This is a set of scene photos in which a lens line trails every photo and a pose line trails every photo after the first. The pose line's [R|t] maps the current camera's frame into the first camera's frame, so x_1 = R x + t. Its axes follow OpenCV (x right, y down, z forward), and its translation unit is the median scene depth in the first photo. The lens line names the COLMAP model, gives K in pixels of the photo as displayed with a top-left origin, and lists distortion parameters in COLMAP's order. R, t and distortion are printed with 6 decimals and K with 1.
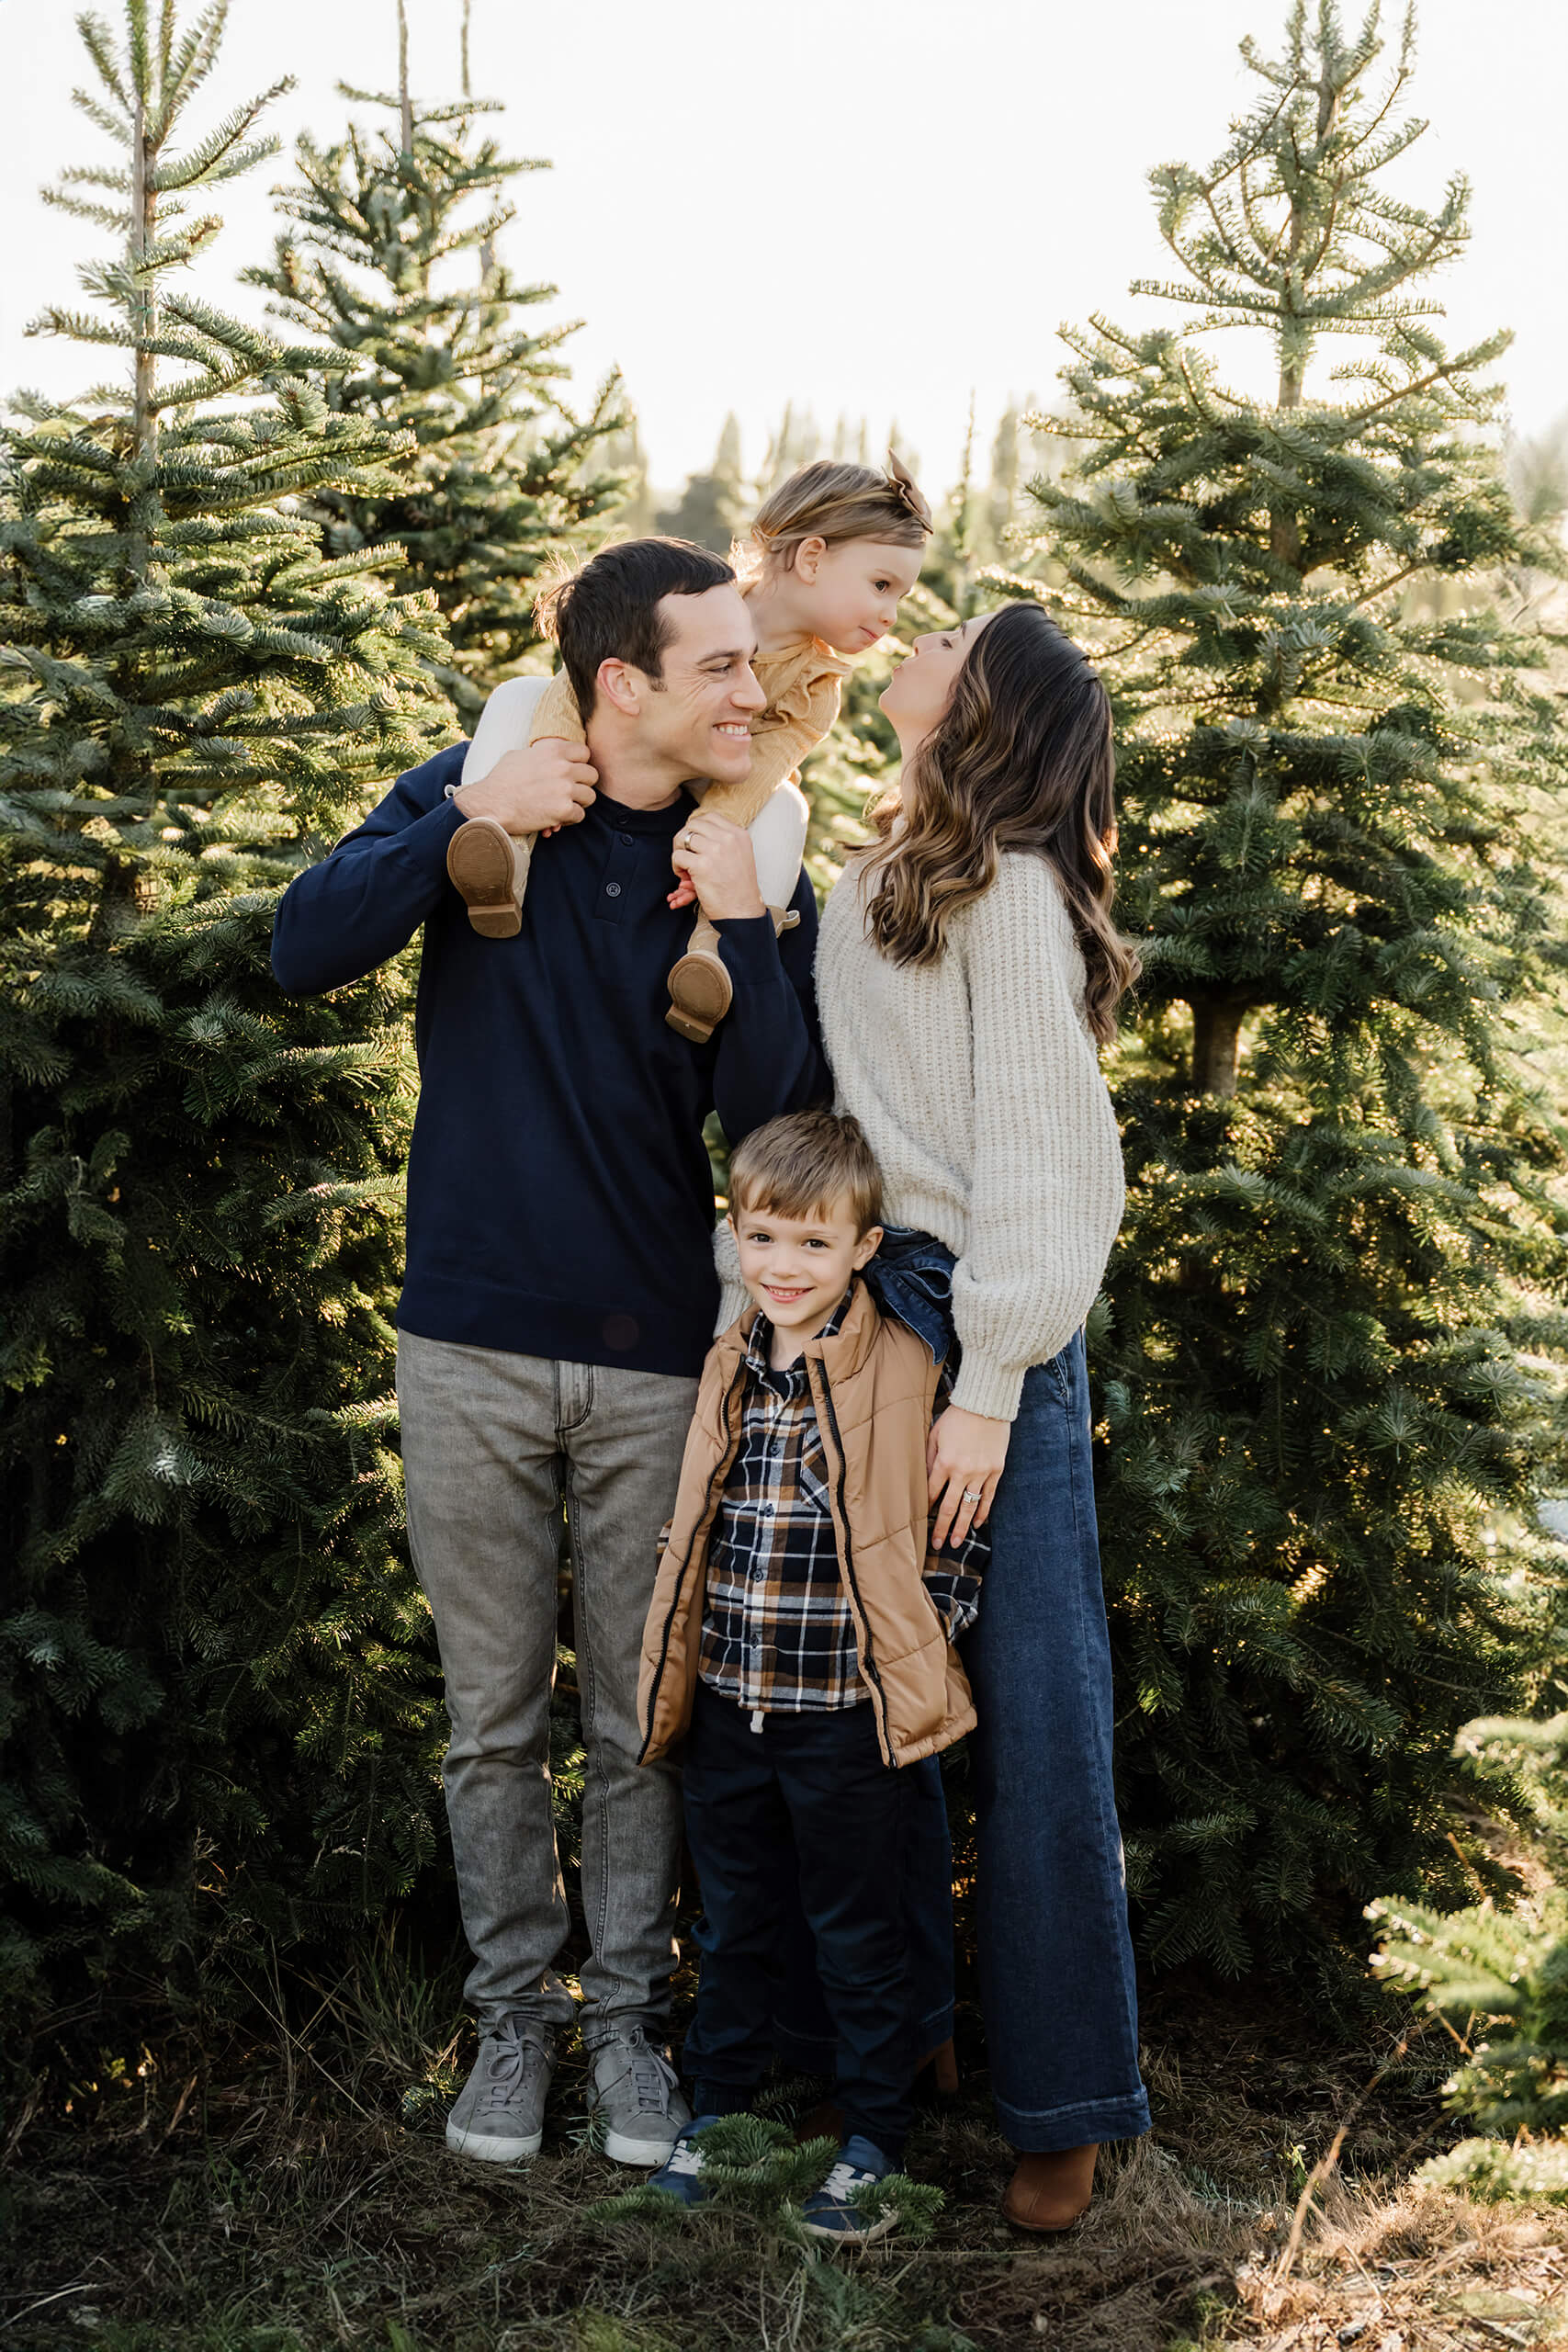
lens RADIAL K [[4070.5, 0, 784.0], [0, 4070.5, 1176.0], [0, 0, 1]] dist [-0.057025, -0.067010]
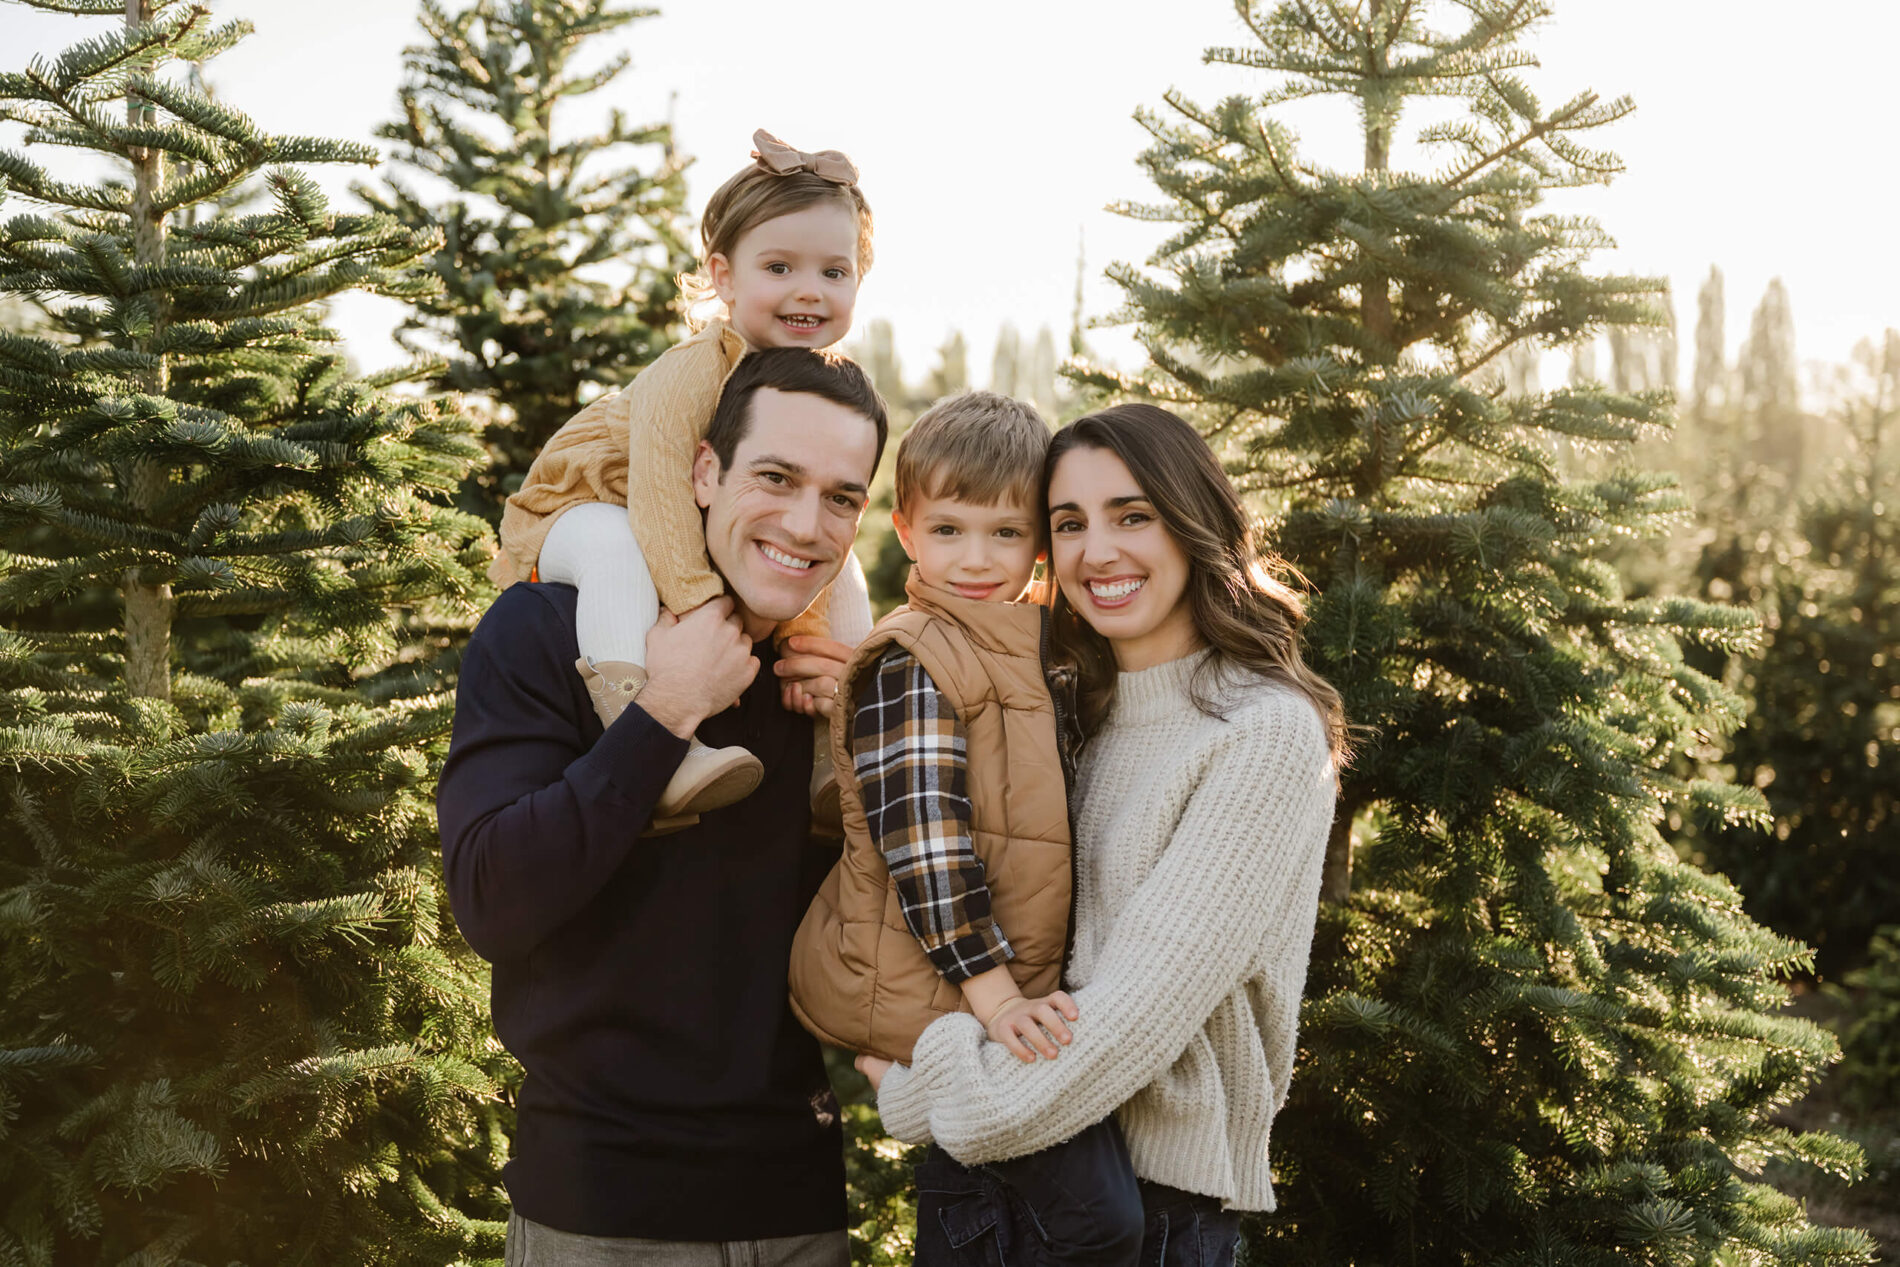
lens RADIAL K [[2402.5, 0, 950.0], [0, 2402.5, 633.5], [0, 0, 1]] dist [-0.014542, -0.044191]
pose [[0.998089, -0.034767, -0.051088, 0.049299], [0.030562, 0.996253, -0.080905, -0.039255], [0.053709, 0.079189, 0.995412, 0.440139]]
